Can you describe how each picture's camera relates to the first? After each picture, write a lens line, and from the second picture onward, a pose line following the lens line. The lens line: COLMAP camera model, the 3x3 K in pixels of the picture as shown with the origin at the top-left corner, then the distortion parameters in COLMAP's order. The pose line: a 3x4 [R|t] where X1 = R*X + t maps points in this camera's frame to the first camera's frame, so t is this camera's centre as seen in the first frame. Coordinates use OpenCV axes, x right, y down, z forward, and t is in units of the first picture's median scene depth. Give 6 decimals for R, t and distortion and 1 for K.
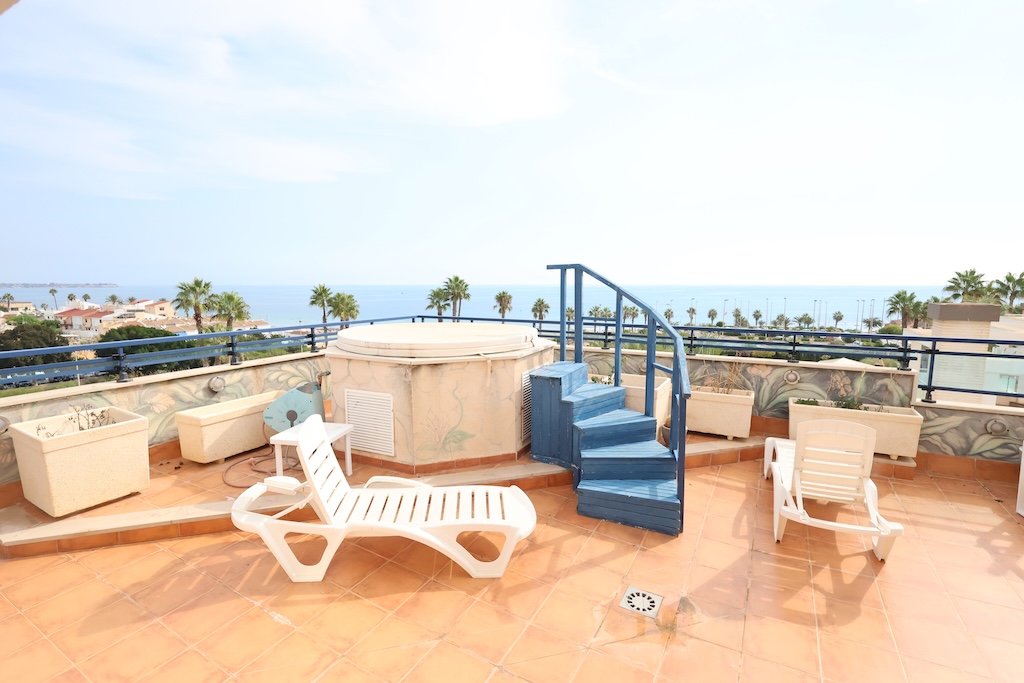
lens RADIAL K [[474.3, 0, 512.5], [0, 474.3, 339.6], [0, 0, 1]] dist [-0.002591, 0.001700]
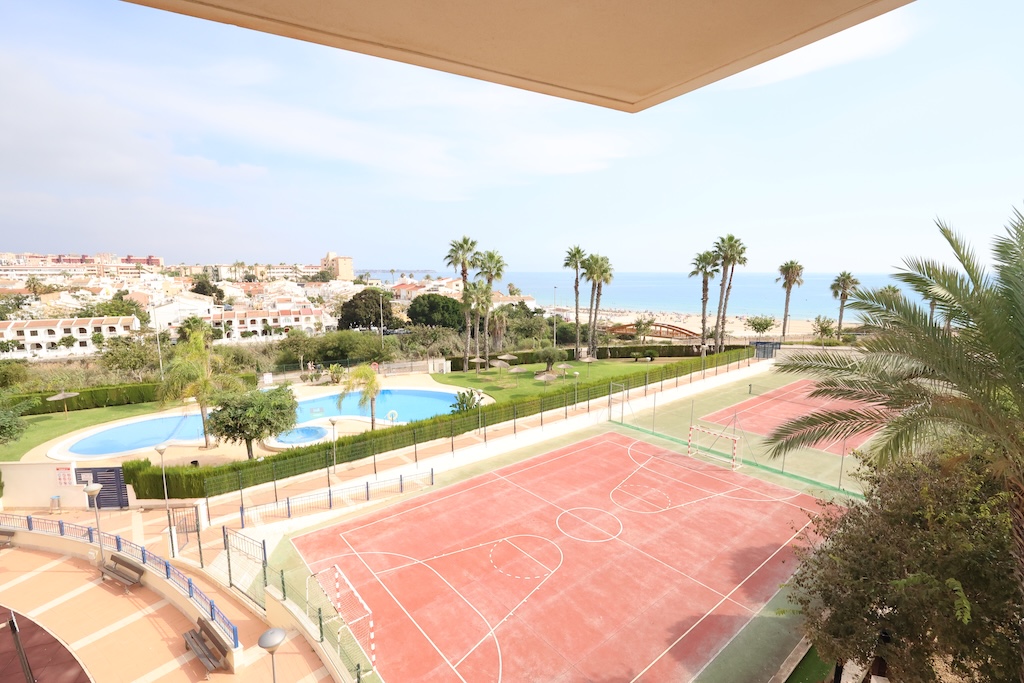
lens RADIAL K [[474.3, 0, 512.2], [0, 474.3, 343.4], [0, 0, 1]] dist [-0.002591, 0.001700]
pose [[0.860798, 0.079216, -0.502744, -0.022197], [-0.062133, 0.996780, 0.050677, 0.048751], [0.505140, -0.012386, 0.862949, 0.132019]]
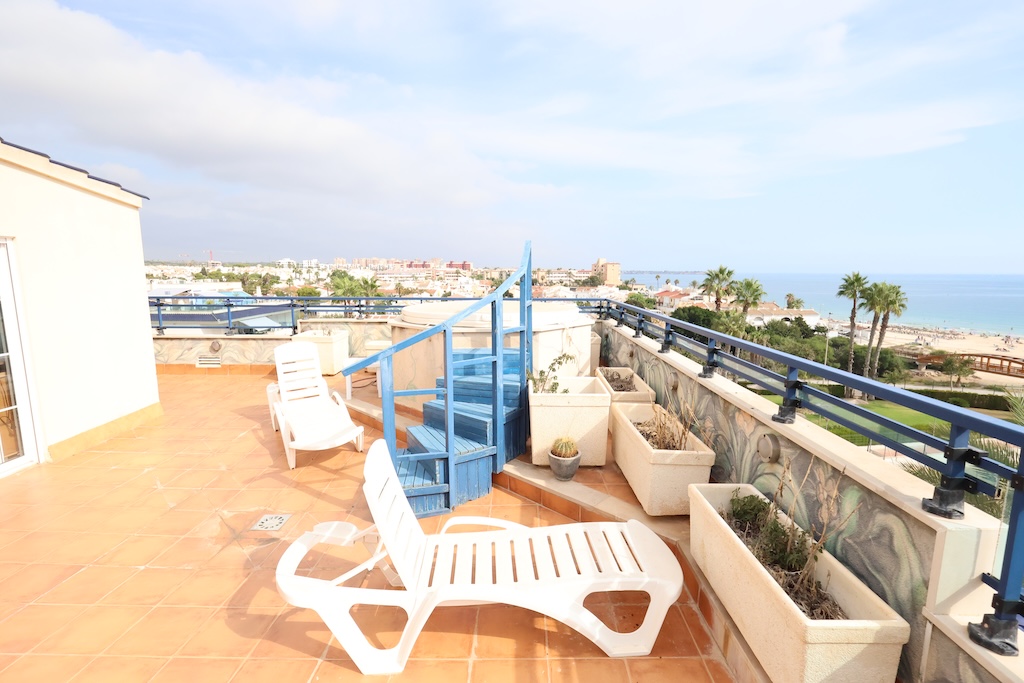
lens RADIAL K [[474.3, 0, 511.9], [0, 474.3, 340.2], [0, 0, 1]] dist [-0.002591, 0.001700]
pose [[0.472650, 0.129668, -0.871658, 0.084781], [-0.107165, 0.990232, 0.089198, -0.004557], [0.874710, 0.051251, 0.481929, 0.050518]]
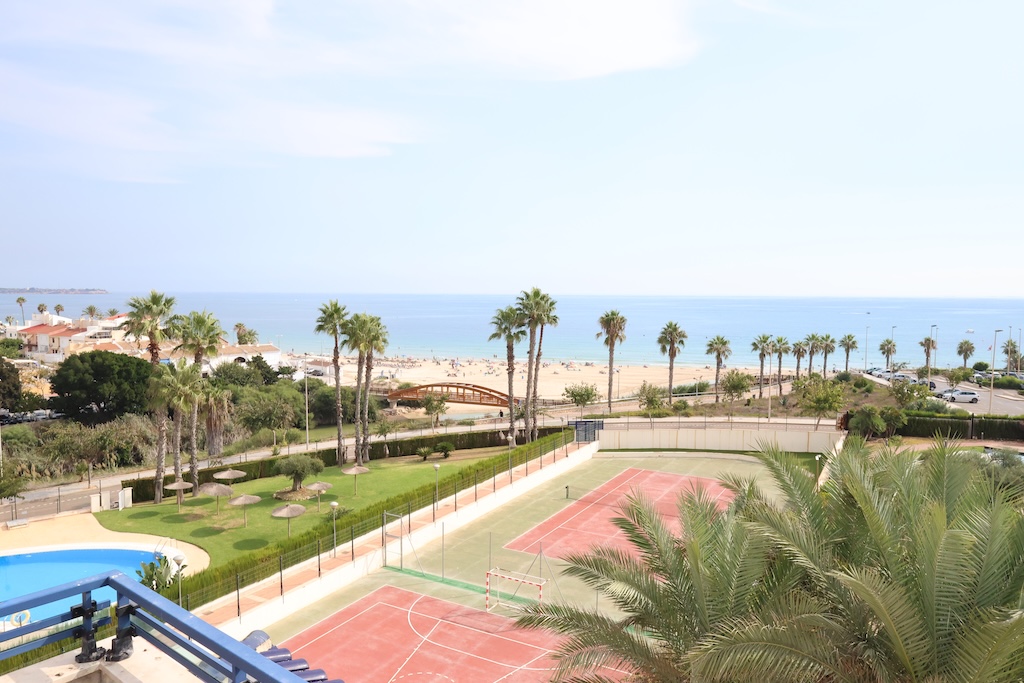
lens RADIAL K [[700.9, 0, 512.1], [0, 700.9, 342.8], [0, 0, 1]] dist [0.002934, 0.003128]
pose [[0.985529, 0.019773, -0.168348, 0.013535], [-0.027578, 0.998644, -0.044149, -0.025469], [0.167247, 0.048153, 0.984738, 0.091953]]
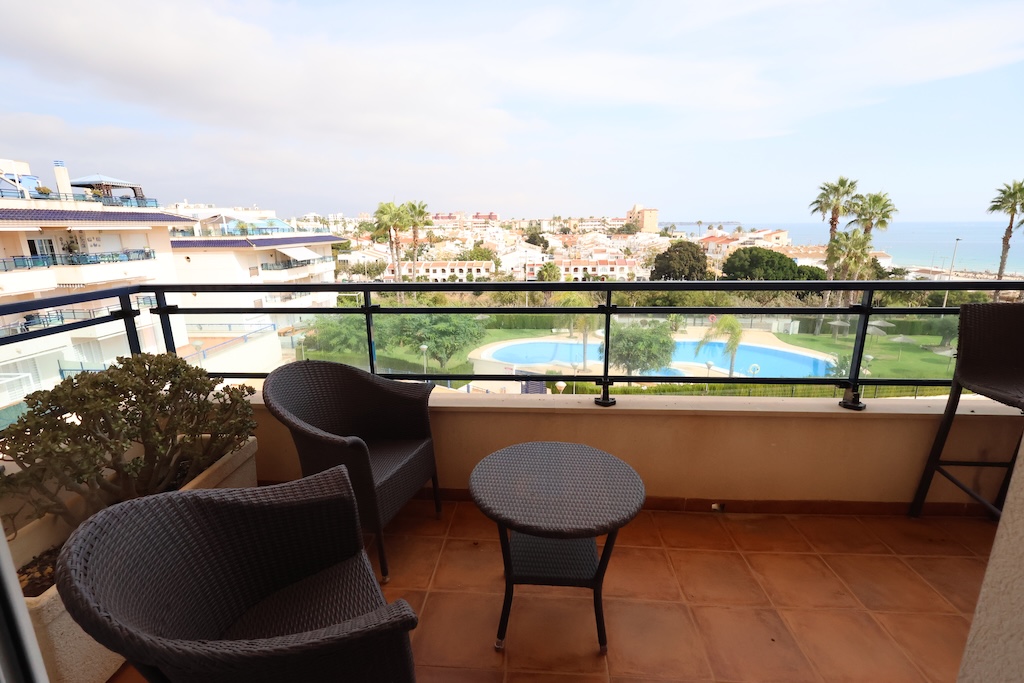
lens RADIAL K [[474.3, 0, 511.3], [0, 474.3, 341.0], [0, 0, 1]] dist [-0.002591, 0.001700]
pose [[0.426879, 0.211988, -0.879111, -0.072977], [-0.096503, 0.977263, 0.188796, 0.066191], [0.899145, 0.004243, 0.437631, 0.034661]]
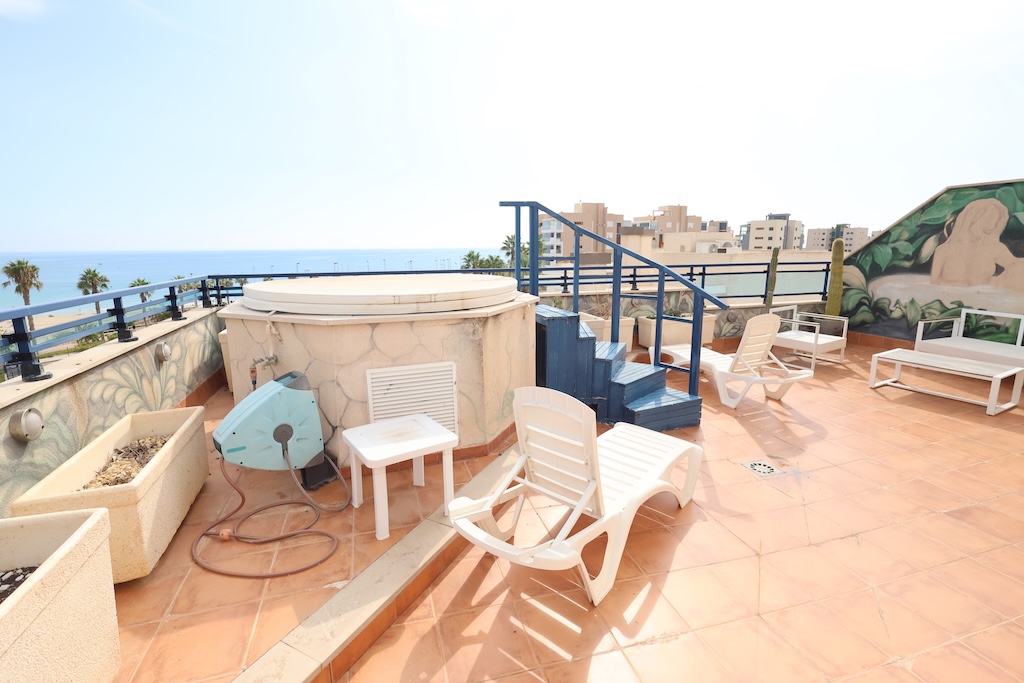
lens RADIAL K [[474.3, 0, 512.2], [0, 474.3, 340.2], [0, 0, 1]] dist [-0.002591, 0.001700]
pose [[0.689654, -0.146283, 0.709210, -0.056200], [0.093394, 0.989172, 0.113210, 0.000544], [-0.718091, -0.011839, 0.695848, 0.032752]]
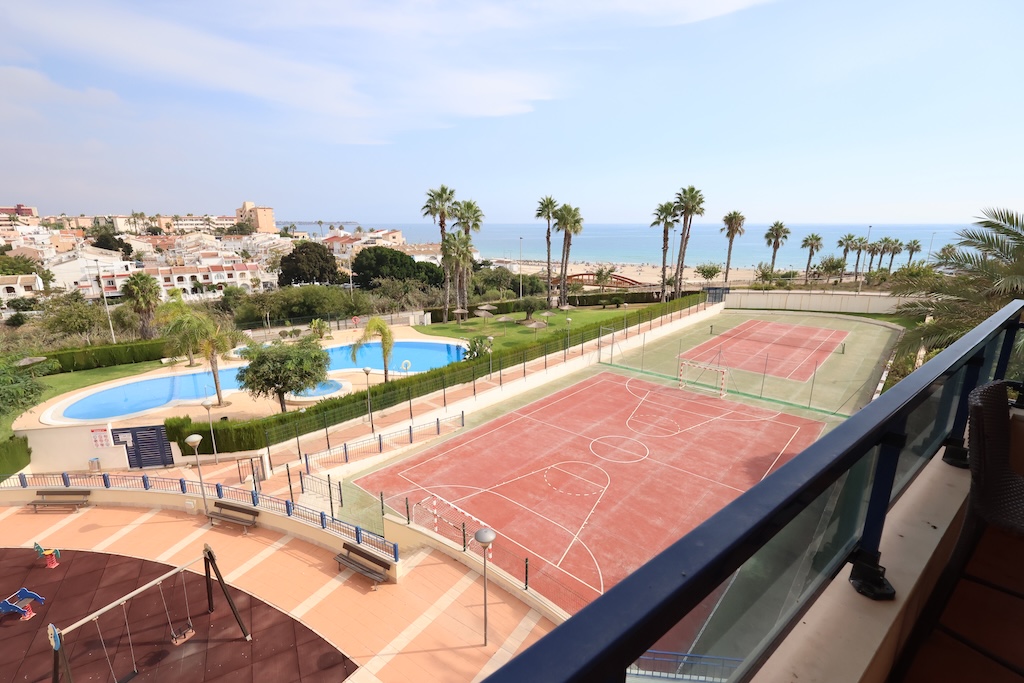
lens RADIAL K [[474.3, 0, 512.5], [0, 474.3, 342.1], [0, 0, 1]] dist [-0.002591, 0.001700]
pose [[0.926858, 0.092839, -0.363751, -0.108754], [-0.044937, 0.989409, 0.138022, 0.060638], [0.372712, -0.111581, 0.921214, 0.052574]]
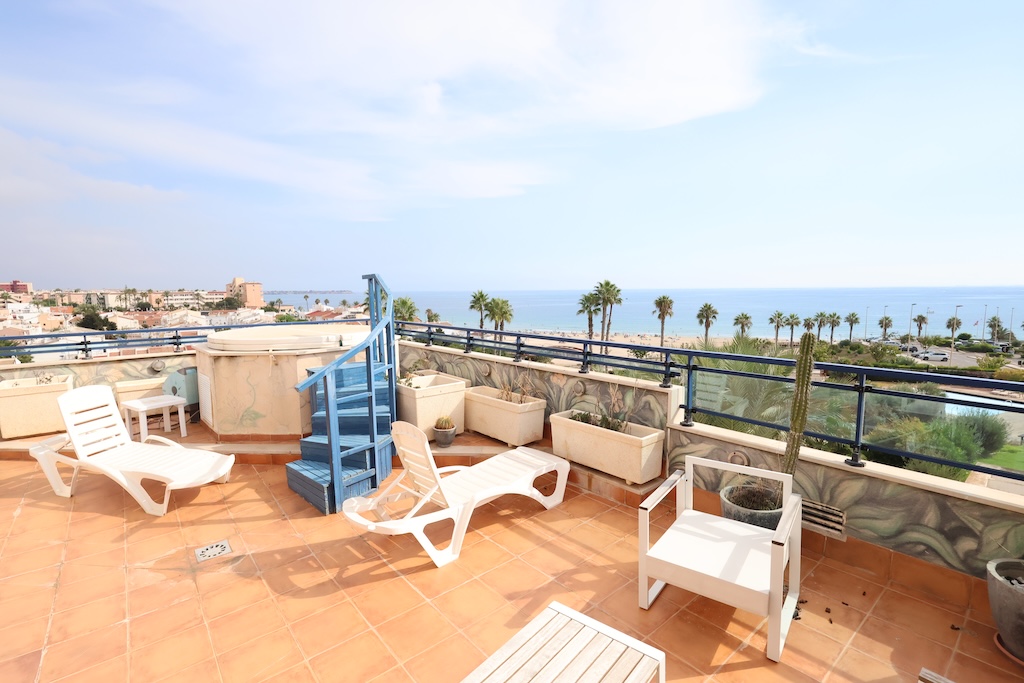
lens RADIAL K [[474.3, 0, 512.8], [0, 474.3, 341.0], [0, 0, 1]] dist [-0.002591, 0.001700]
pose [[0.933223, 0.030629, -0.357989, 0.077381], [-0.033113, 0.999451, -0.000808, -0.000979], [0.357768, 0.012608, 0.933725, 0.006521]]
